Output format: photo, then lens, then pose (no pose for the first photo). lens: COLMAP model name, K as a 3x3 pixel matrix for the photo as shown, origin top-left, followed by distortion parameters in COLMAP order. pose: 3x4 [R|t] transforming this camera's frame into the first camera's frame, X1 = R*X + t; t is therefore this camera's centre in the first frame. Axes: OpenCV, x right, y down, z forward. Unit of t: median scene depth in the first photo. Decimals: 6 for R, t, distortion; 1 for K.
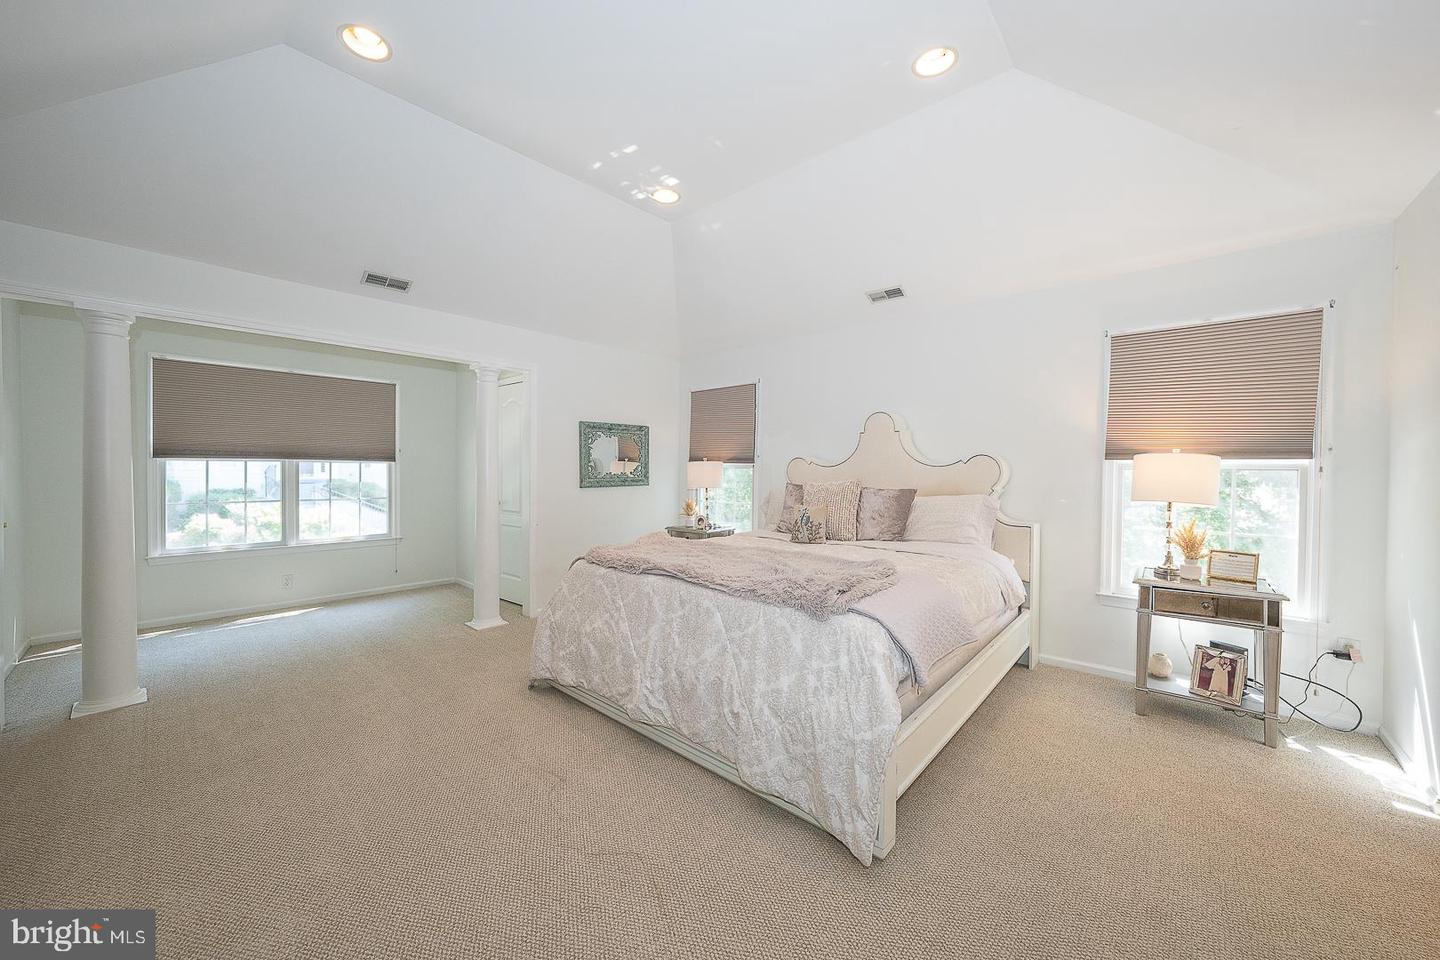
lens RADIAL K [[514.5, 0, 725.7], [0, 514.5, 481.6], [0, 0, 1]] dist [-0.034420, -0.000063]
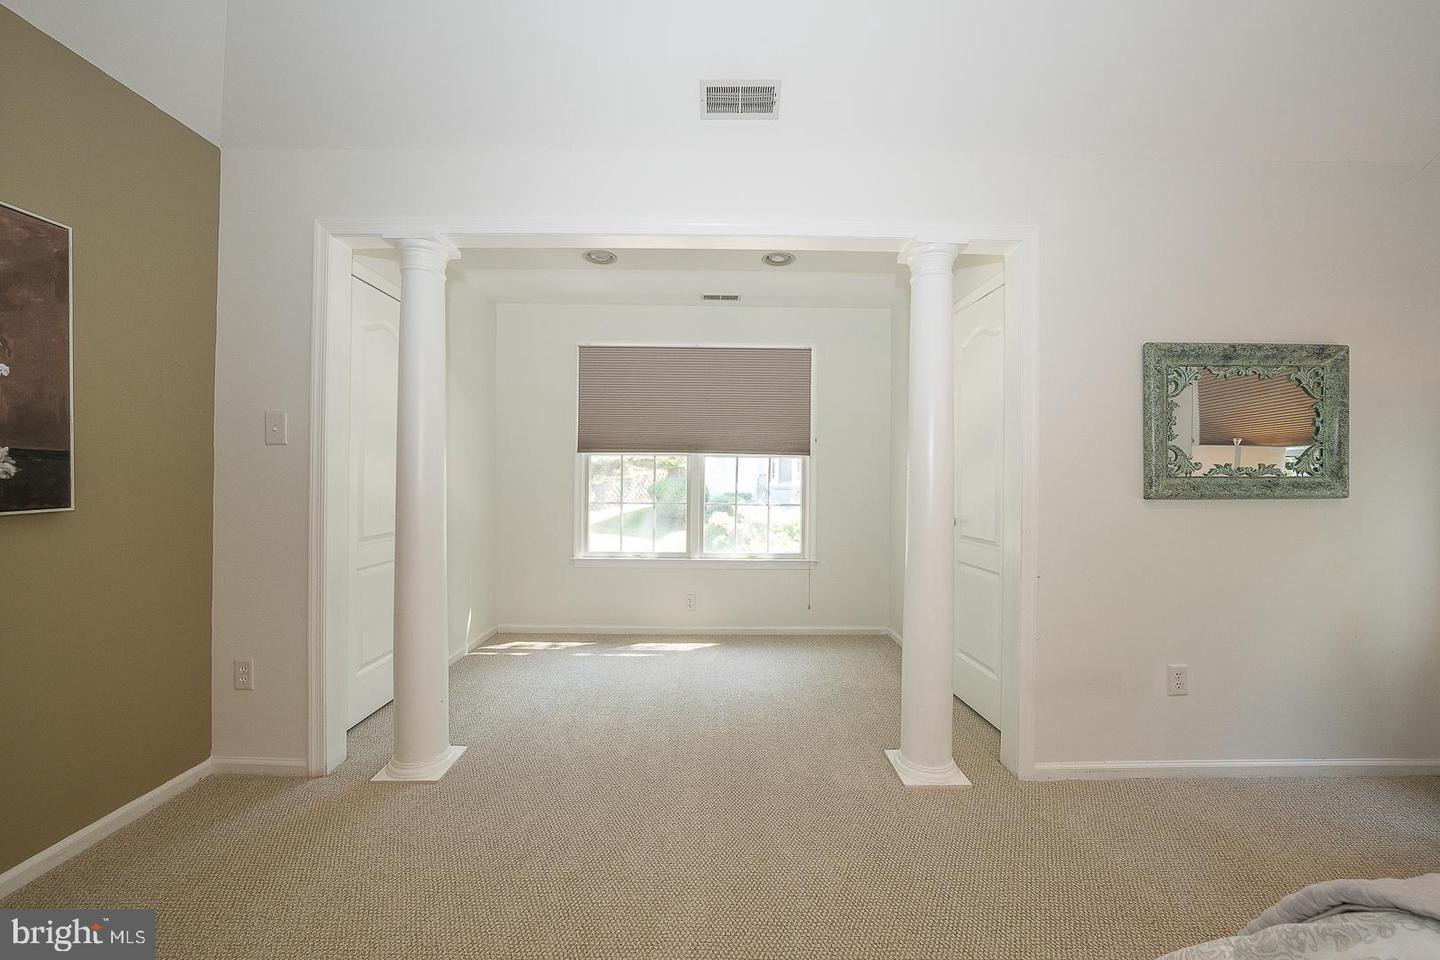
lens RADIAL K [[534.3, 0, 723.0], [0, 534.3, 473.6], [0, 0, 1]] dist [-0.000136, 0.000039]
pose [[0.672452, -0.004461, -0.740127, -0.188623], [-0.021274, 0.999452, -0.025353, 0.009550], [0.739835, 0.032794, 0.671989, 0.436564]]
